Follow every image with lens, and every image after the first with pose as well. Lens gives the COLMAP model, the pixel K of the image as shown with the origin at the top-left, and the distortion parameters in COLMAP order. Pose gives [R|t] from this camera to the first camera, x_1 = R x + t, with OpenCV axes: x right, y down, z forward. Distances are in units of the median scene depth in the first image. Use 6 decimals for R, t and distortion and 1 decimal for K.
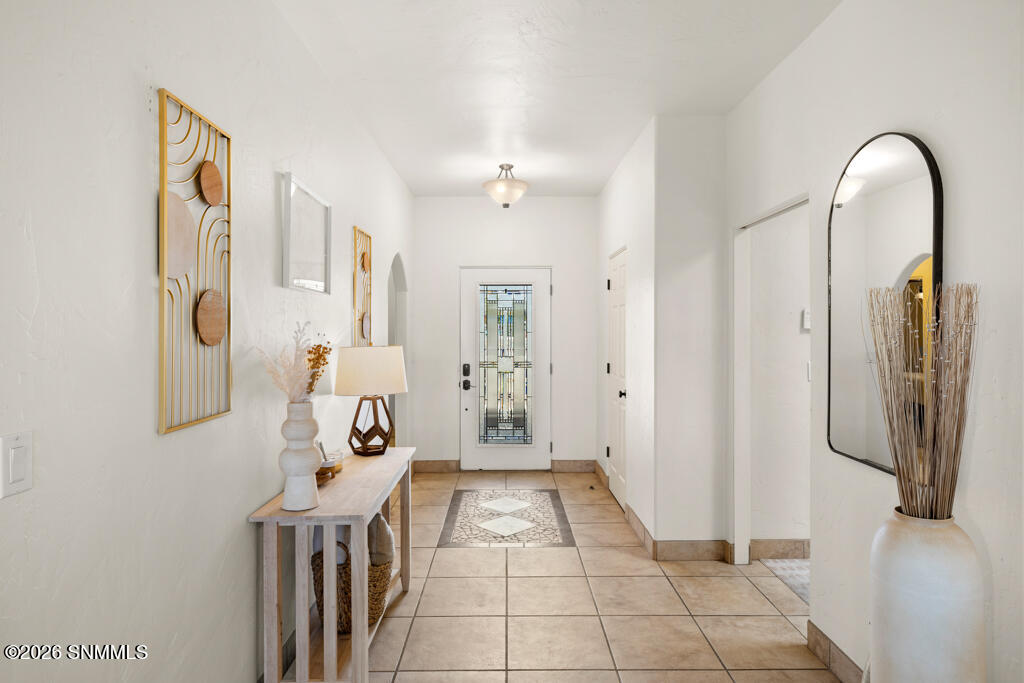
lens RADIAL K [[580.3, 0, 508.7], [0, 580.3, 337.0], [0, 0, 1]] dist [-0.001739, 0.000271]
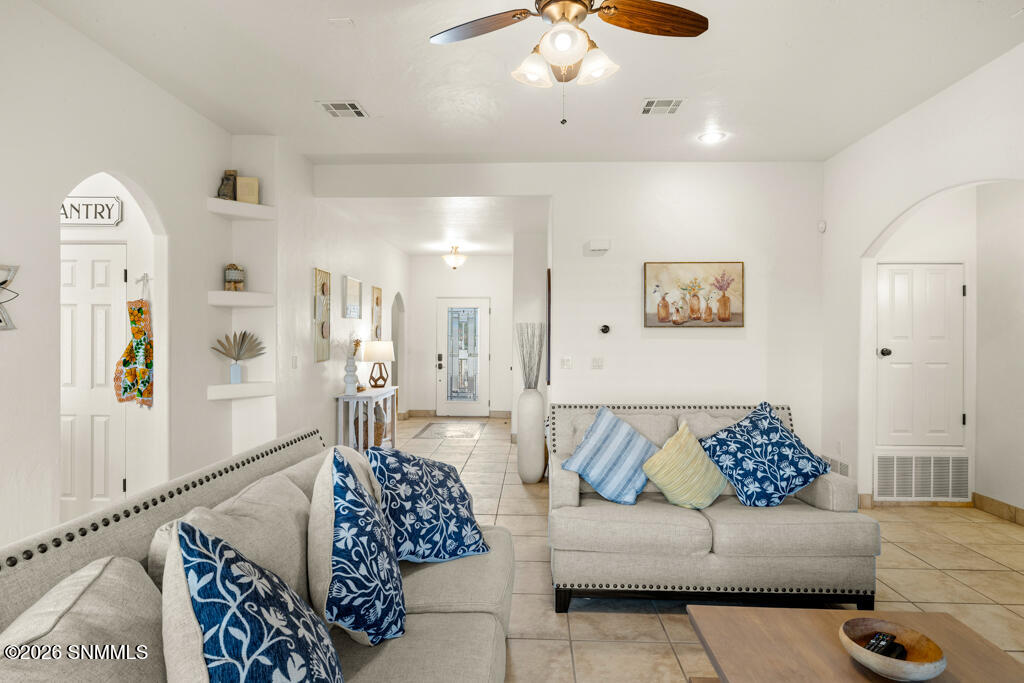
lens RADIAL K [[580.3, 0, 508.7], [0, 580.3, 337.0], [0, 0, 1]] dist [-0.001739, 0.000271]
pose [[0.998602, 0.004369, -0.052678, 0.390354], [-0.004787, 0.999958, -0.007816, 0.015167], [0.052641, 0.008057, 0.998581, -1.247873]]
